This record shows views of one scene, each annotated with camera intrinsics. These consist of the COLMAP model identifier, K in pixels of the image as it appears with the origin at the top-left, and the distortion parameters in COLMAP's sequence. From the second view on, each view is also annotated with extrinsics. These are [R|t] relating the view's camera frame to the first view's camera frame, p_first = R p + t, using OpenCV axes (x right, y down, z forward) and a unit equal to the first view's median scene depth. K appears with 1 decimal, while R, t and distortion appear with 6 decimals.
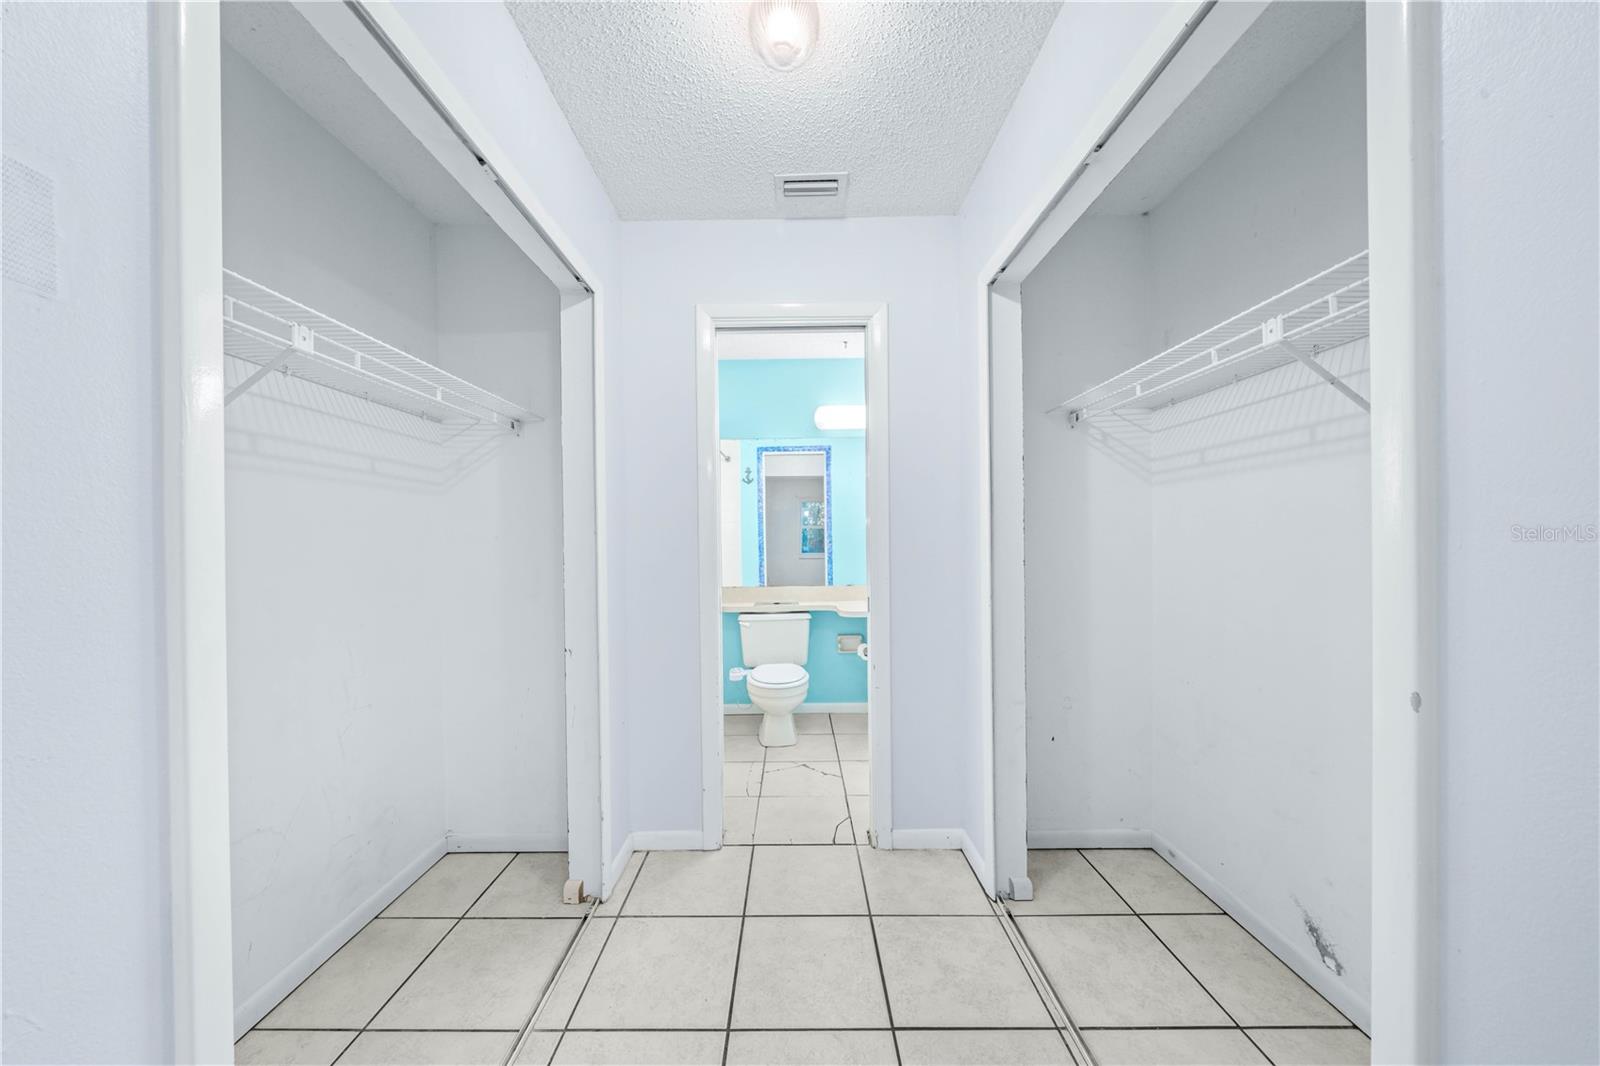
lens RADIAL K [[556.3, 0, 794.6], [0, 556.3, 539.5], [0, 0, 1]] dist [-0.009972, 0.001183]
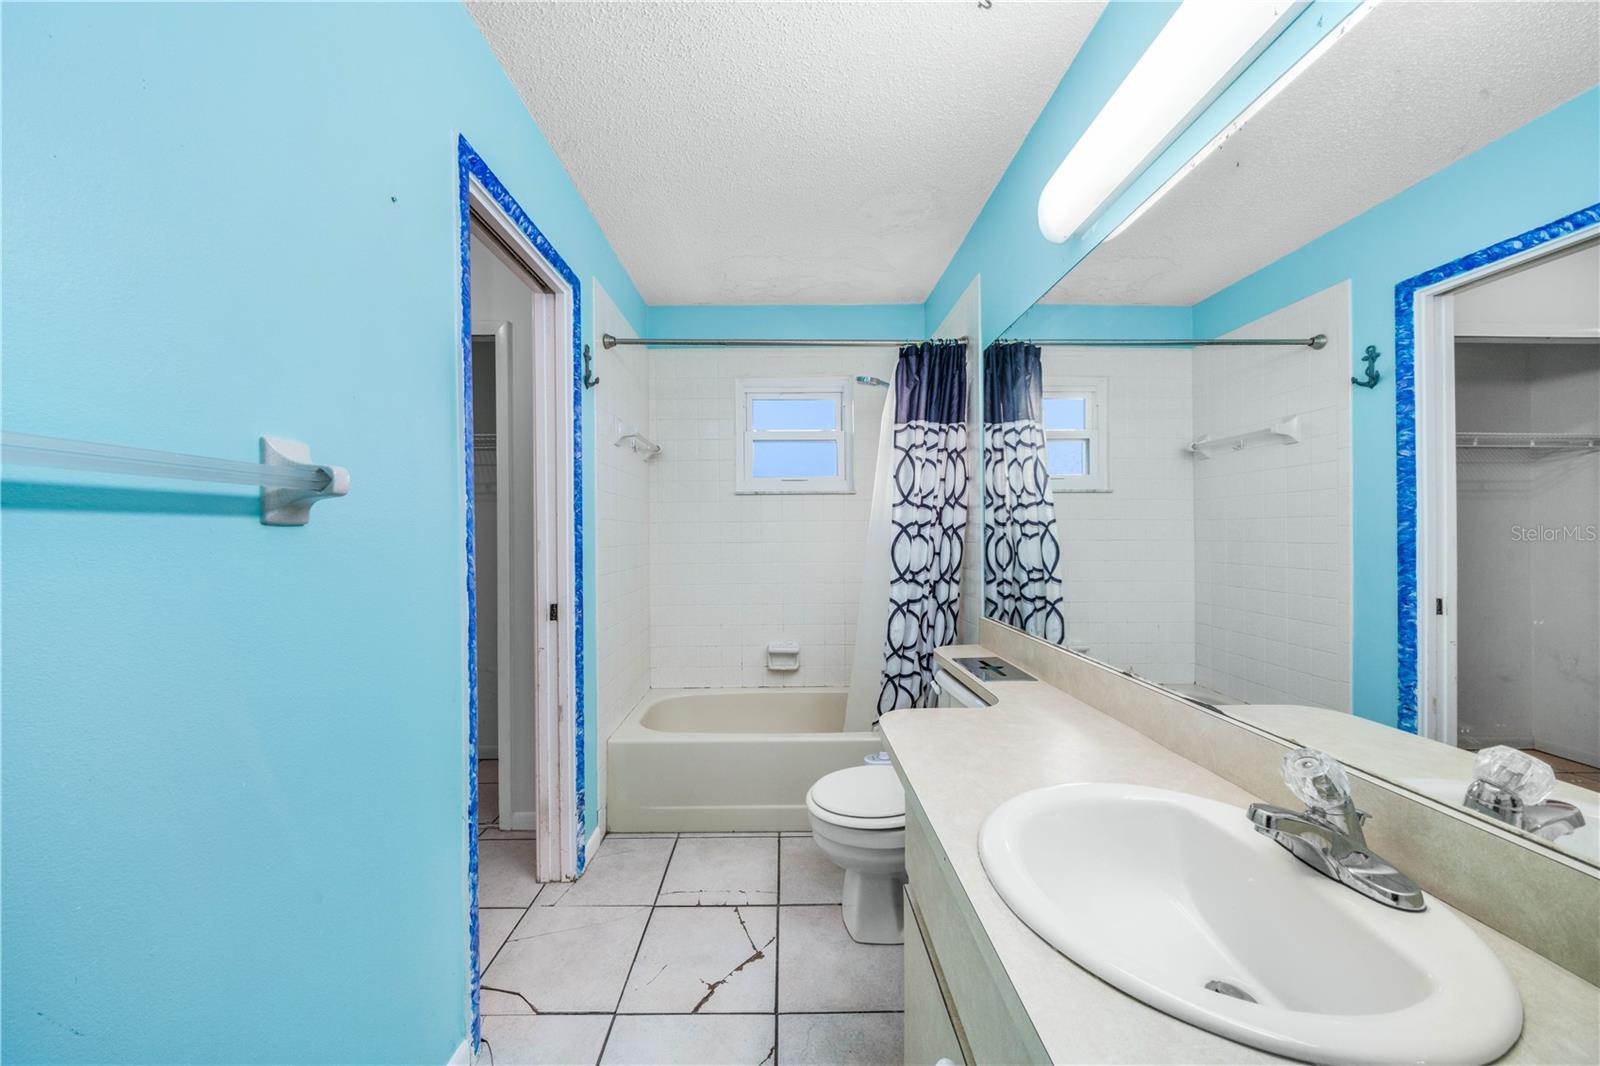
lens RADIAL K [[556.3, 0, 782.1], [0, 556.3, 535.7], [0, 0, 1]] dist [-0.009972, 0.001183]
pose [[-0.005830, 0.011335, -0.999919, 0.309449], [0.004621, 0.999925, 0.011308, -0.001876], [0.999972, -0.004555, -0.005882, 0.584358]]
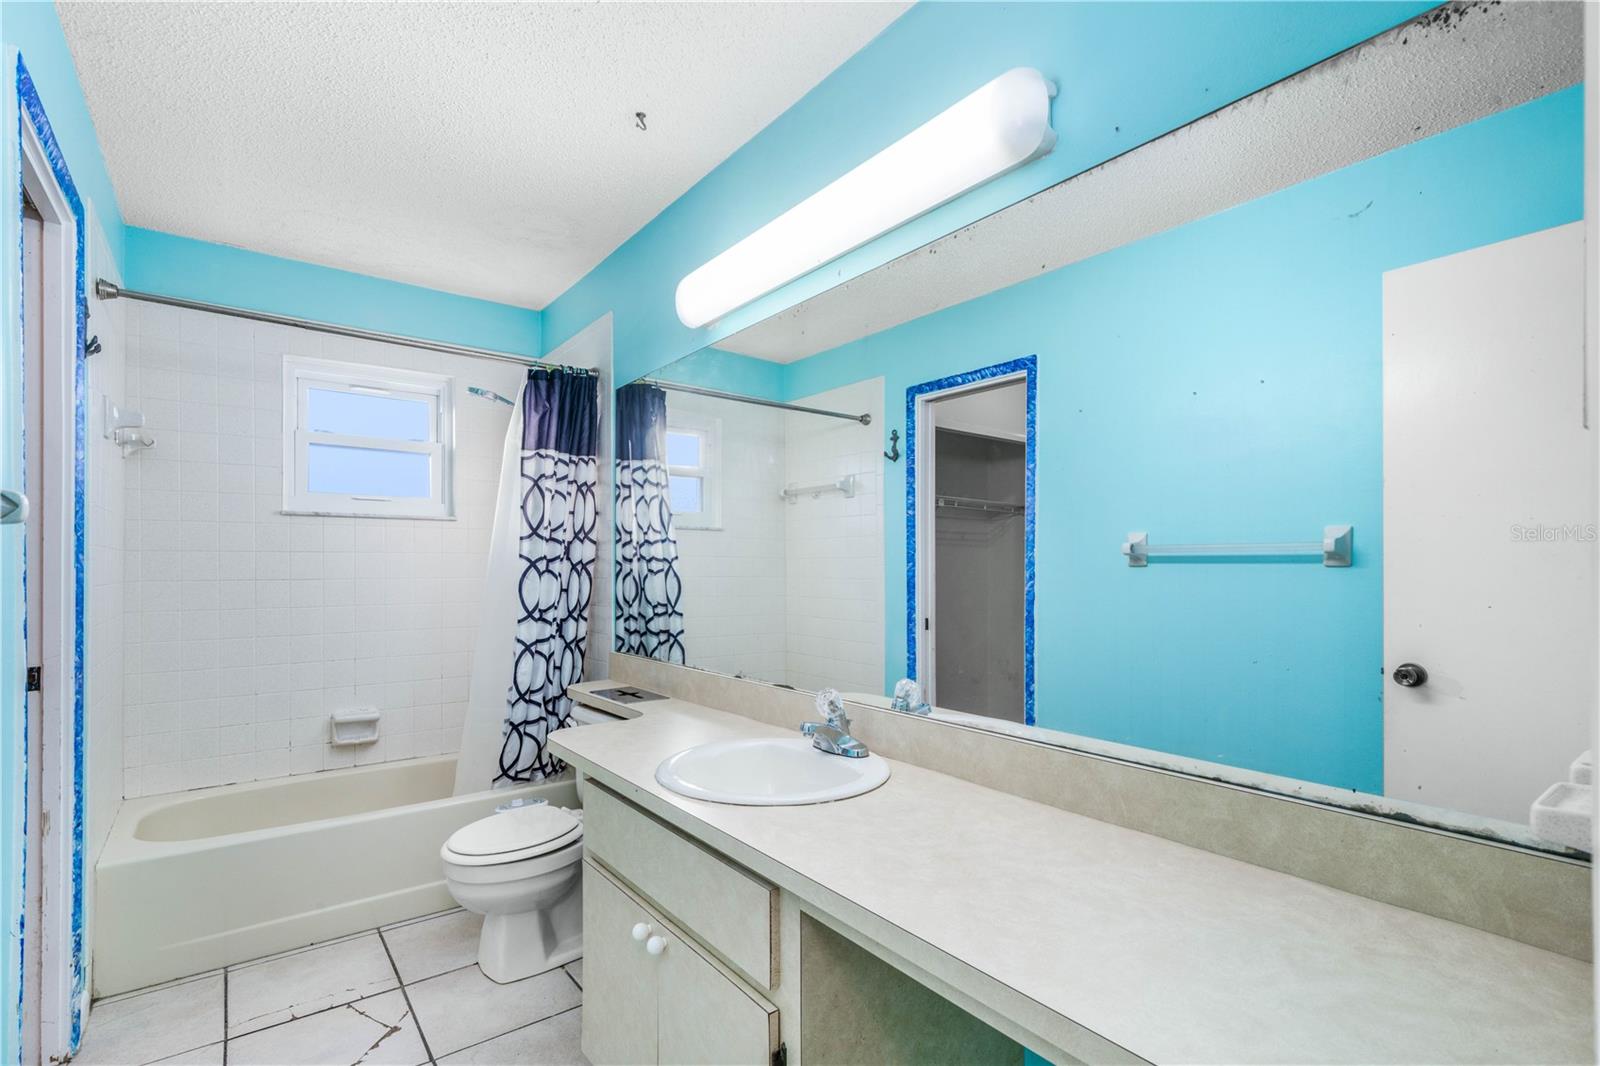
lens RADIAL K [[763.4, 0, 807.0], [0, 763.4, 567.3], [0, 0, 1]] dist [-0.004497, -0.000040]
pose [[0.607178, 0.007531, -0.794530, 0.435665], [-0.007363, 0.999965, 0.003851, -0.002960], [0.794532, 0.003512, 0.607213, 0.500477]]
